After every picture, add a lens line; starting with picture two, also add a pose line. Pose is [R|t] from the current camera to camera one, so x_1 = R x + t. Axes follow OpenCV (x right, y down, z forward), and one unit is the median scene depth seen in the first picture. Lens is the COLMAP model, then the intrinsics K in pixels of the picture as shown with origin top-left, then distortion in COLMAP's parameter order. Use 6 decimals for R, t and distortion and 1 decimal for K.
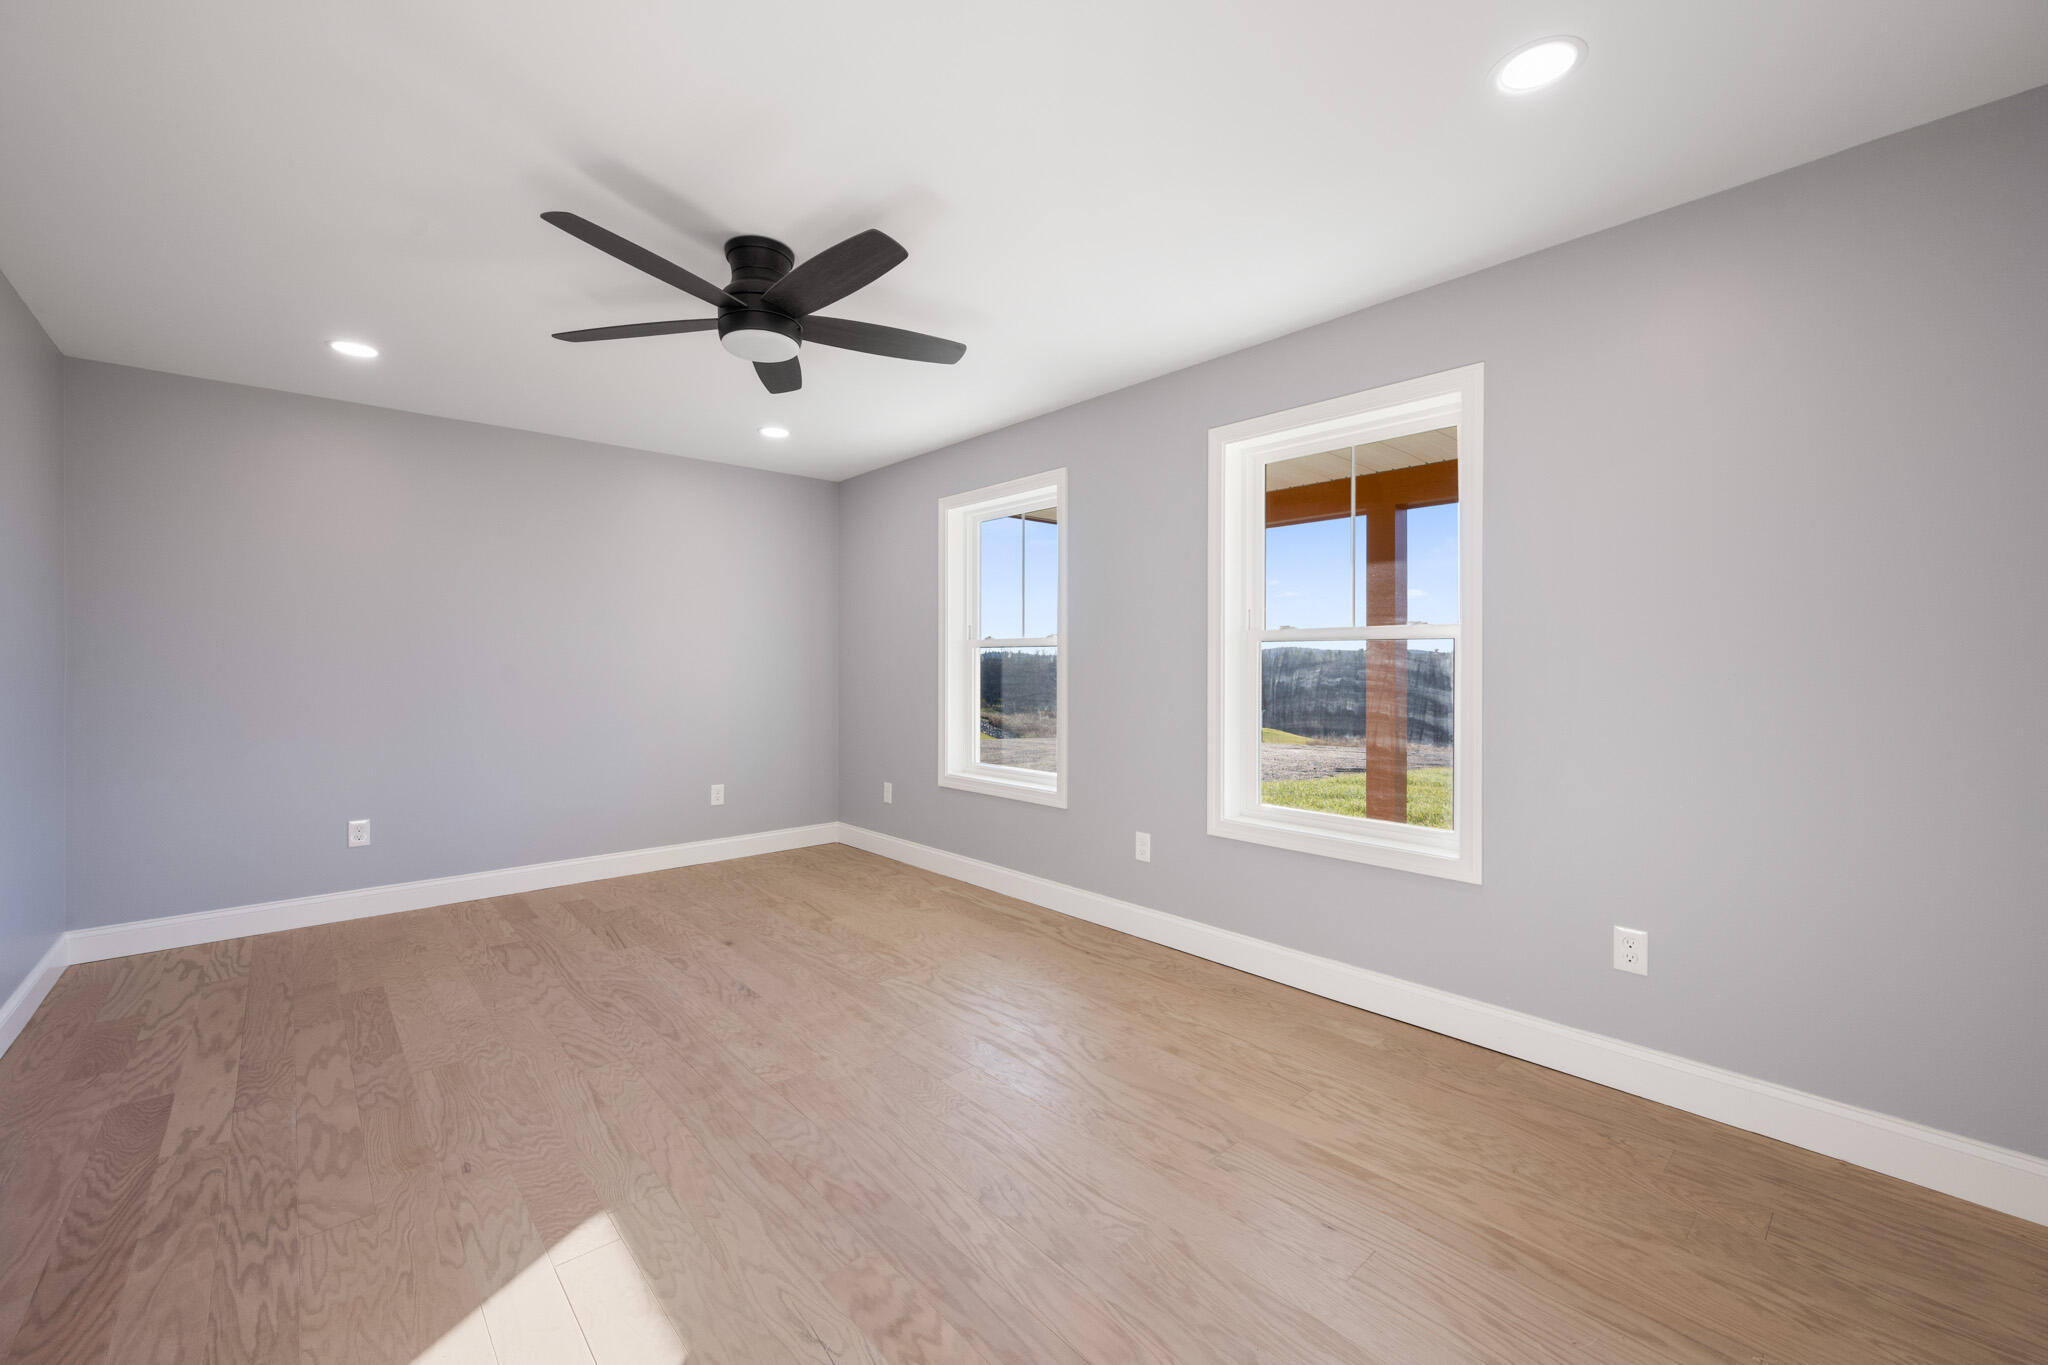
lens RADIAL K [[825.0, 0, 1031.0], [0, 825.0, 666.9], [0, 0, 1]] dist [0.001059, 0.000758]
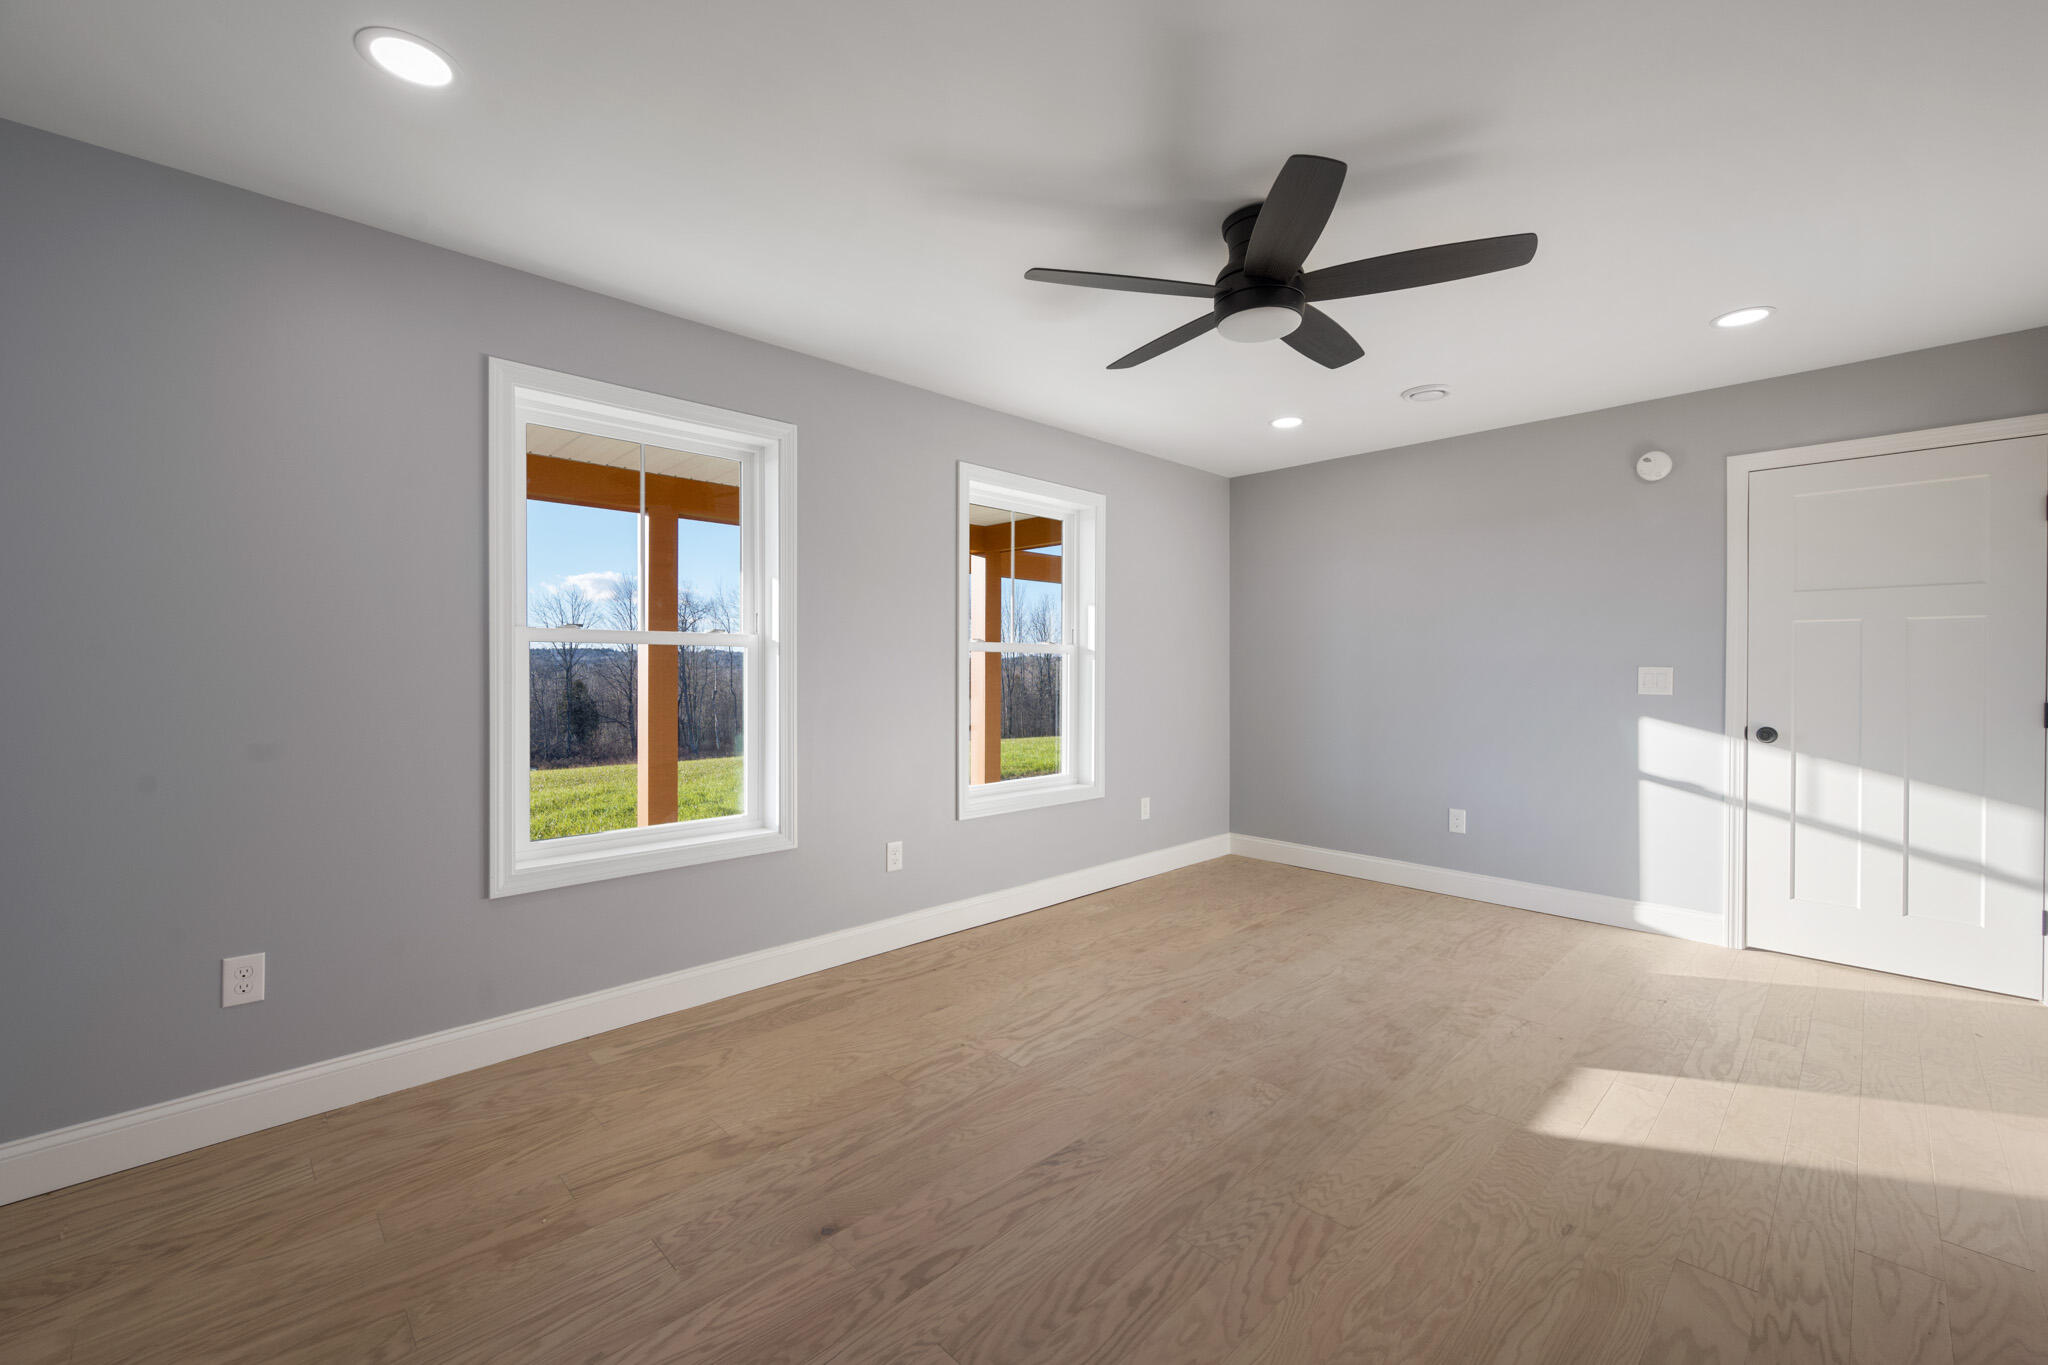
lens RADIAL K [[825.0, 0, 1012.0], [0, 825.0, 700.7], [0, 0, 1]] dist [0.001059, 0.000758]
pose [[-0.025742, -0.036989, 0.998984, -1.044514], [0.001651, 0.999312, 0.037044, -0.004607], [-0.999667, 0.002602, -0.025663, 1.099038]]
